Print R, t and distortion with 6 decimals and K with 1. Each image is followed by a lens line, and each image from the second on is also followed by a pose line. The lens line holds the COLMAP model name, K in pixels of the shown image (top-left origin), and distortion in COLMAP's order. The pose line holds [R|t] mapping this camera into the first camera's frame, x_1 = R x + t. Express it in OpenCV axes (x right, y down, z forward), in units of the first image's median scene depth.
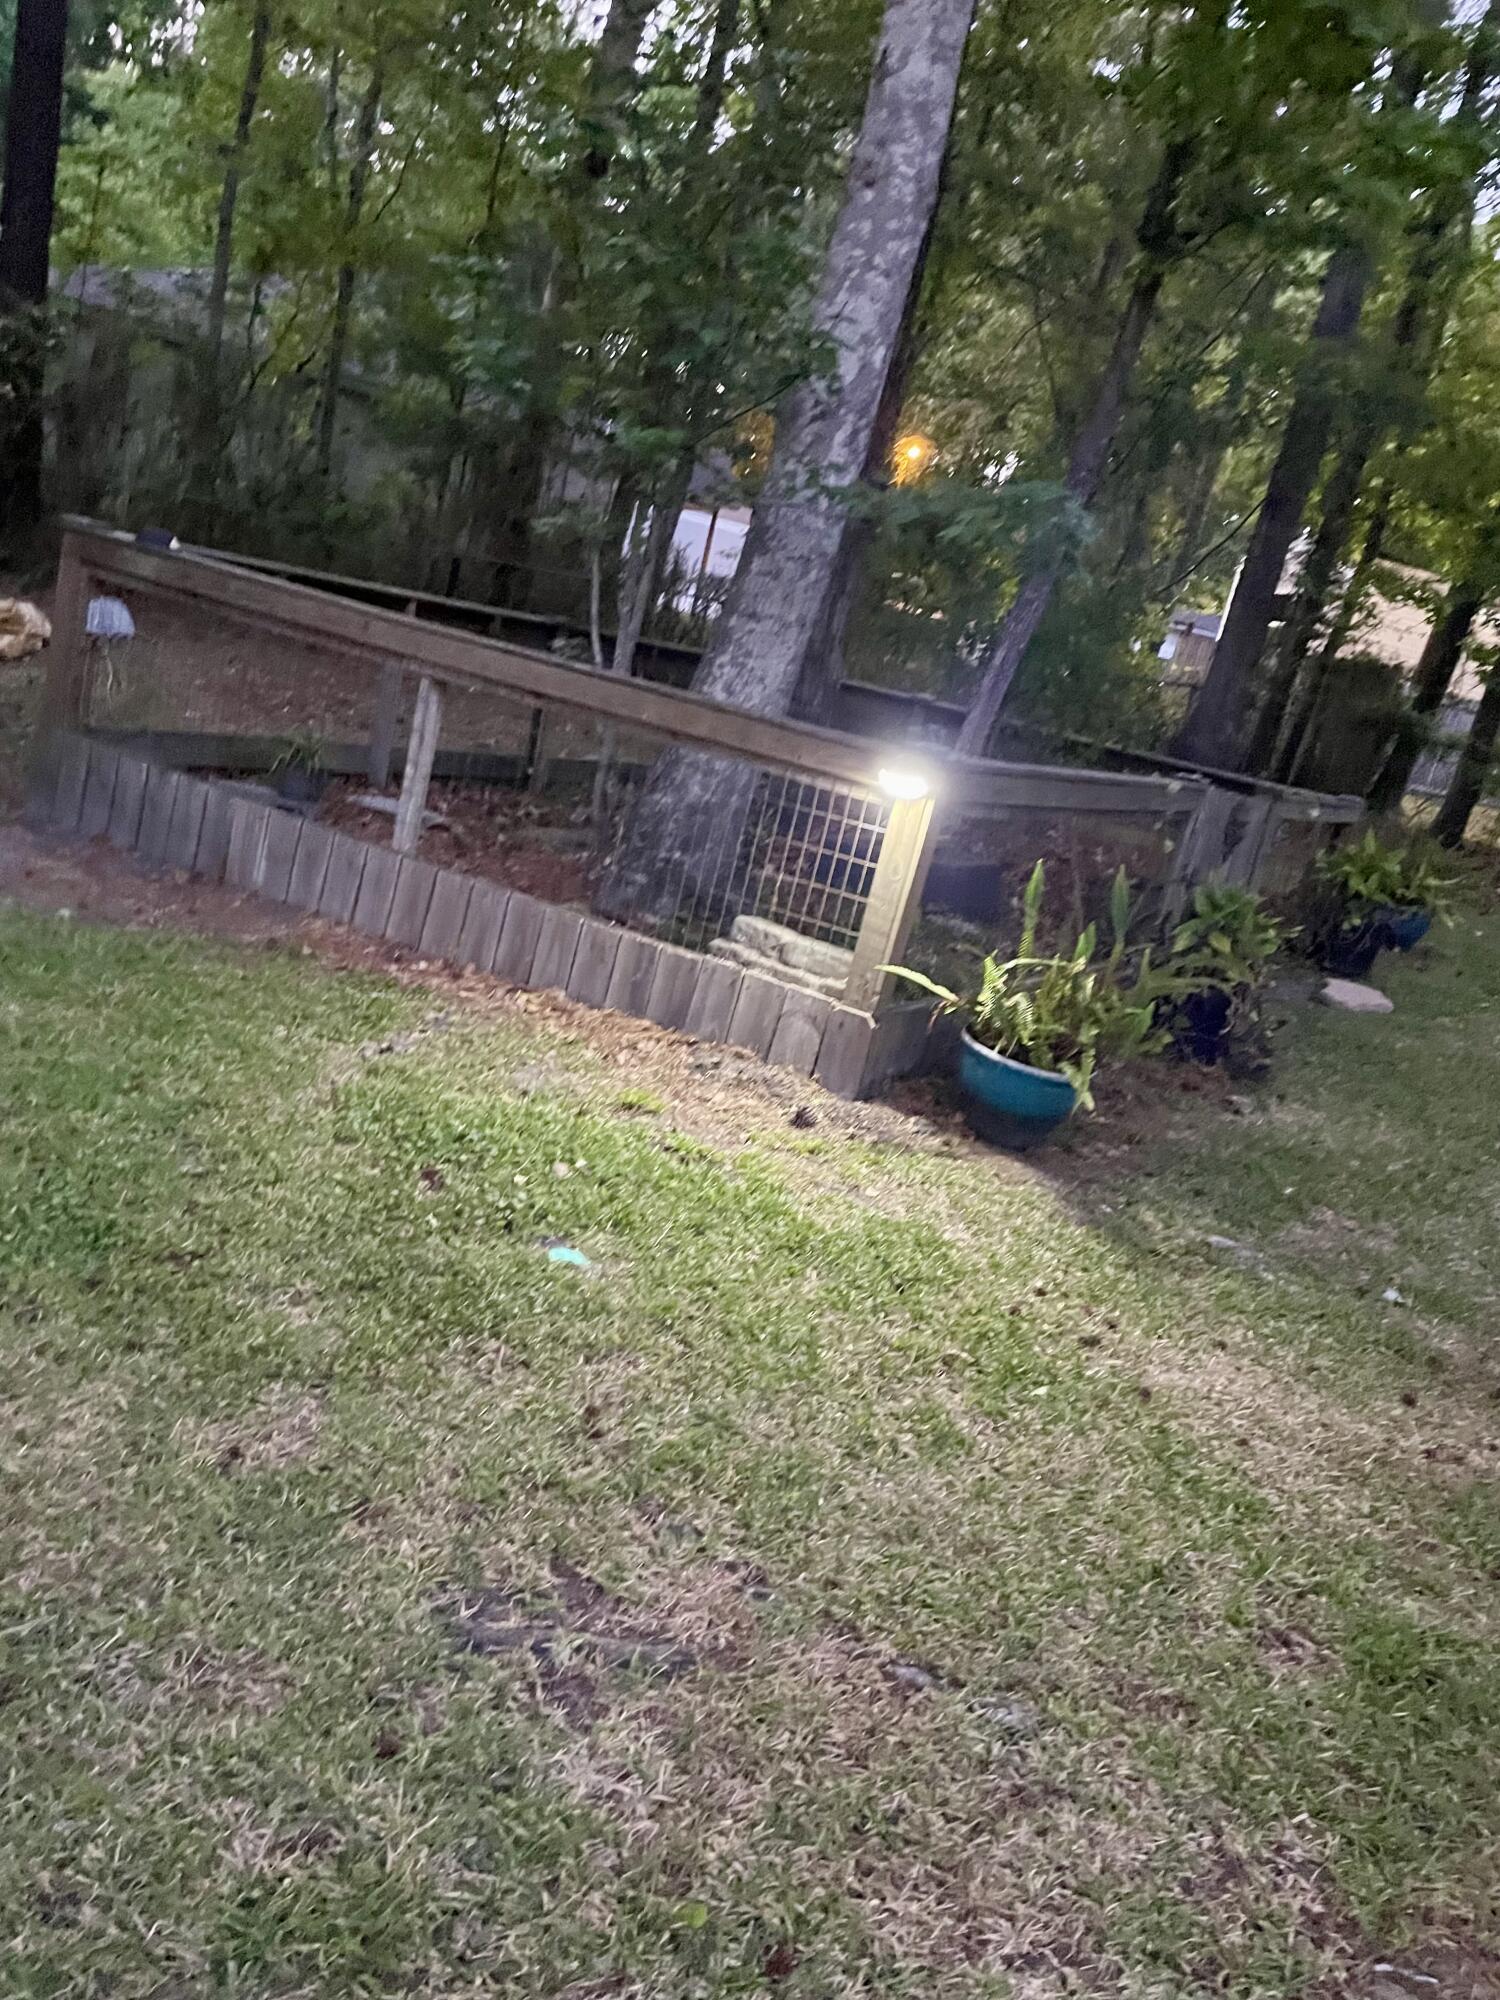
lens RADIAL K [[1508.8, 0, 750.0], [0, 1508.8, 1000.0], [0, 0, 1]] dist [0.065593, -0.001035]
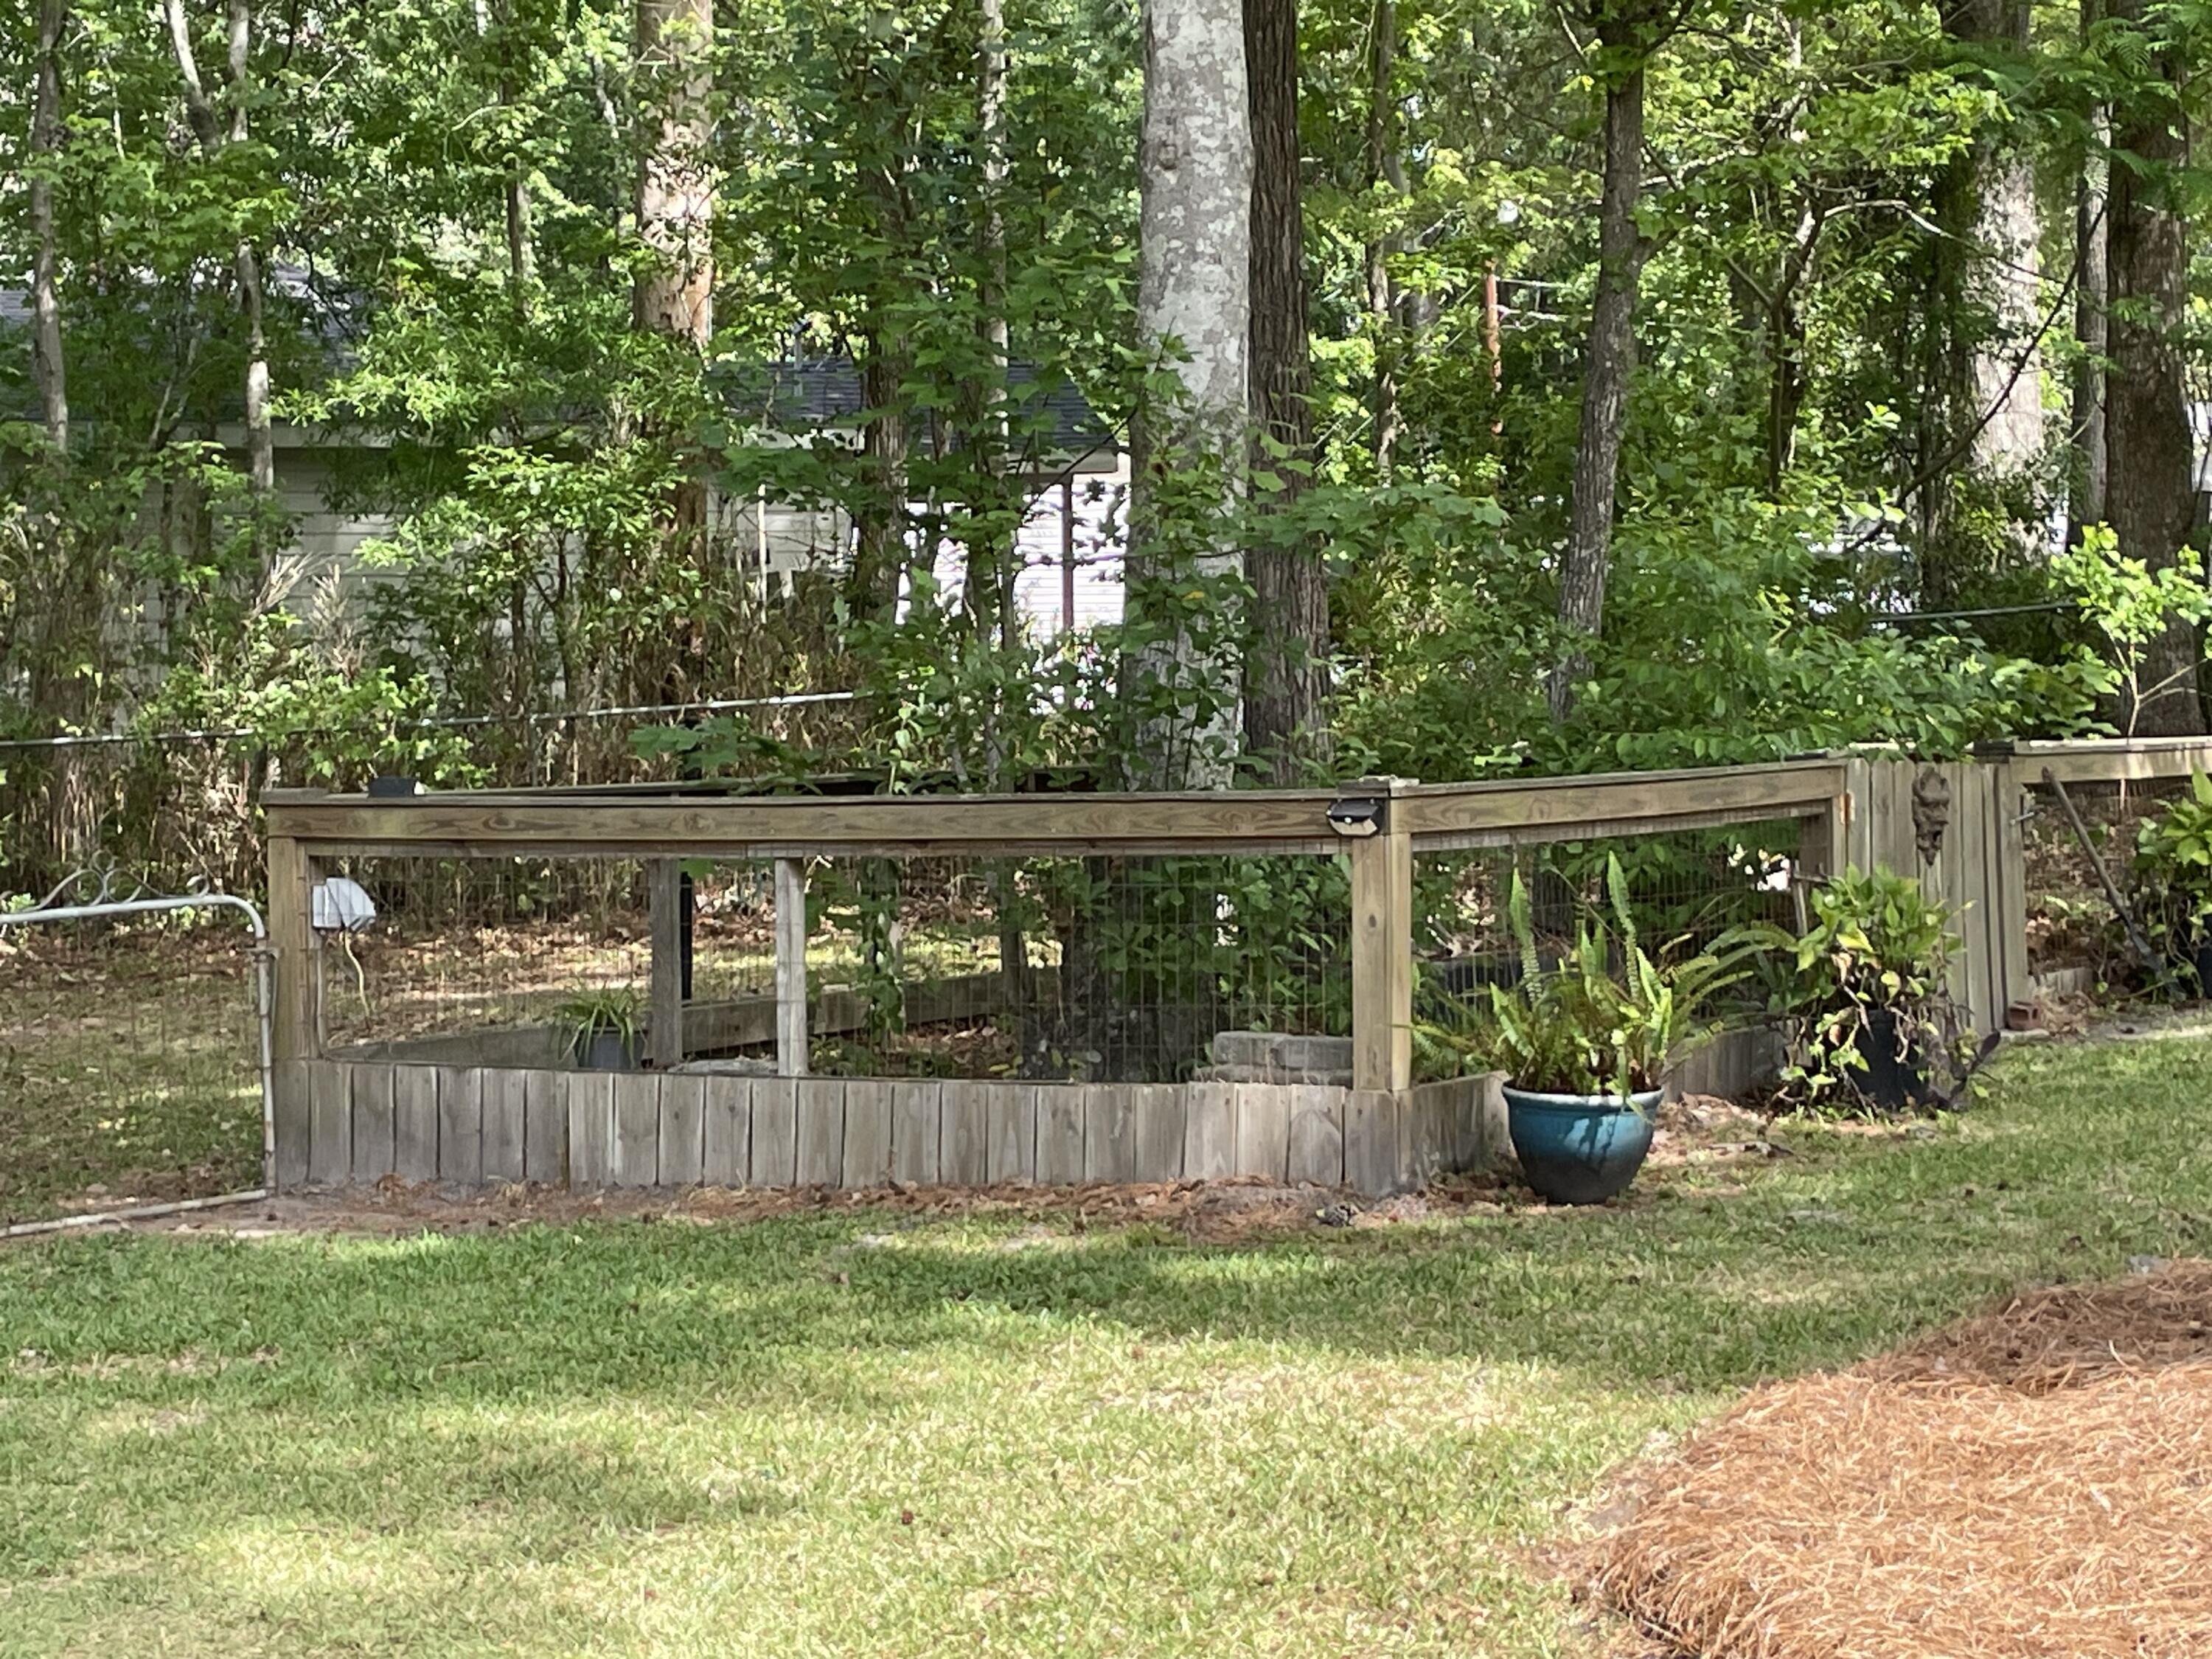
lens RADIAL K [[4414.4, 0, 1106.0], [0, 4414.4, 829.5], [0, 0, 1]] dist [0.030291, 0.122903]
pose [[0.969074, -0.244721, -0.031729, 0.032567], [0.231686, 0.946553, -0.224410, 0.325735], [0.084951, 0.210119, 0.973978, -1.224764]]
